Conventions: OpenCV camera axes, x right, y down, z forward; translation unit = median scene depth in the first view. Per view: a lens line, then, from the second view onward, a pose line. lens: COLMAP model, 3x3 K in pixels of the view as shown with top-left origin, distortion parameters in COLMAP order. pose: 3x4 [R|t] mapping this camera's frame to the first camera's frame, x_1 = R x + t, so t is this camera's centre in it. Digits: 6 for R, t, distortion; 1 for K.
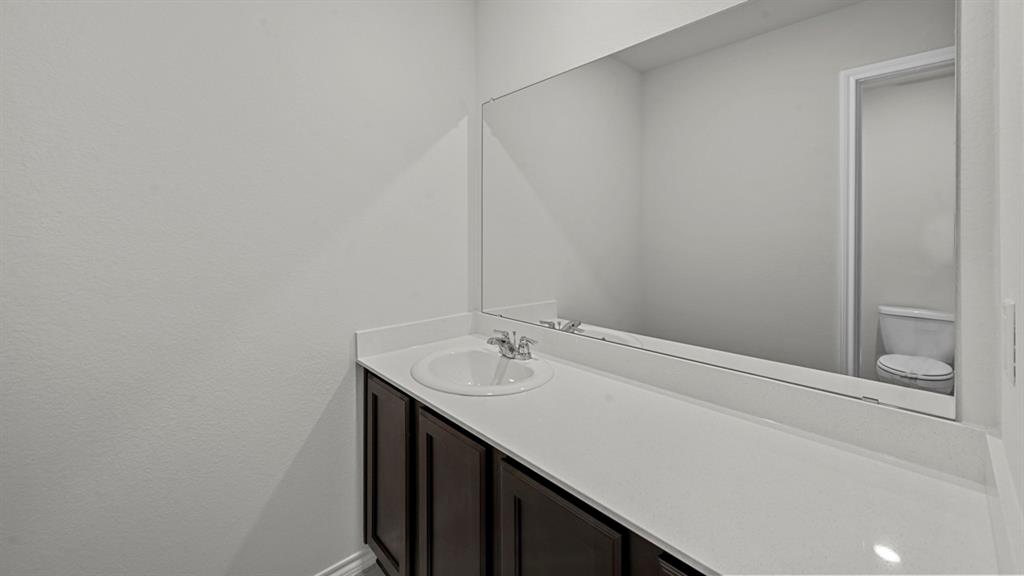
lens RADIAL K [[403.4, 0, 510.7], [0, 403.4, 235.8], [0, 0, 1]] dist [0.019536, 0.000024]
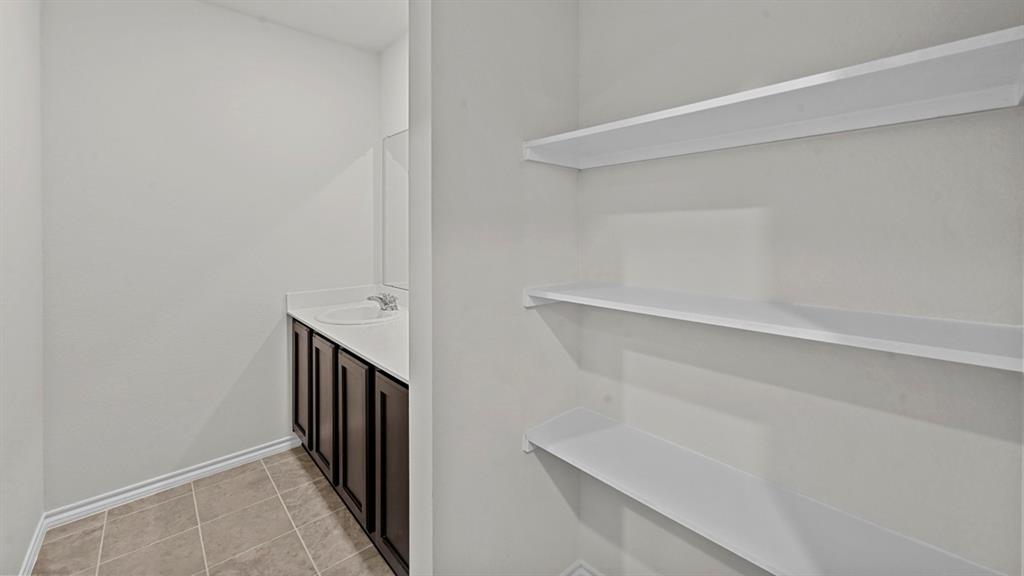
lens RADIAL K [[403.4, 0, 510.7], [0, 403.4, 235.8], [0, 0, 1]] dist [0.019536, 0.000024]
pose [[0.999950, 0.000711, -0.009959, 0.472568], [-0.000673, 0.999993, 0.003794, 0.012856], [0.009962, -0.003787, 0.999943, -0.515767]]
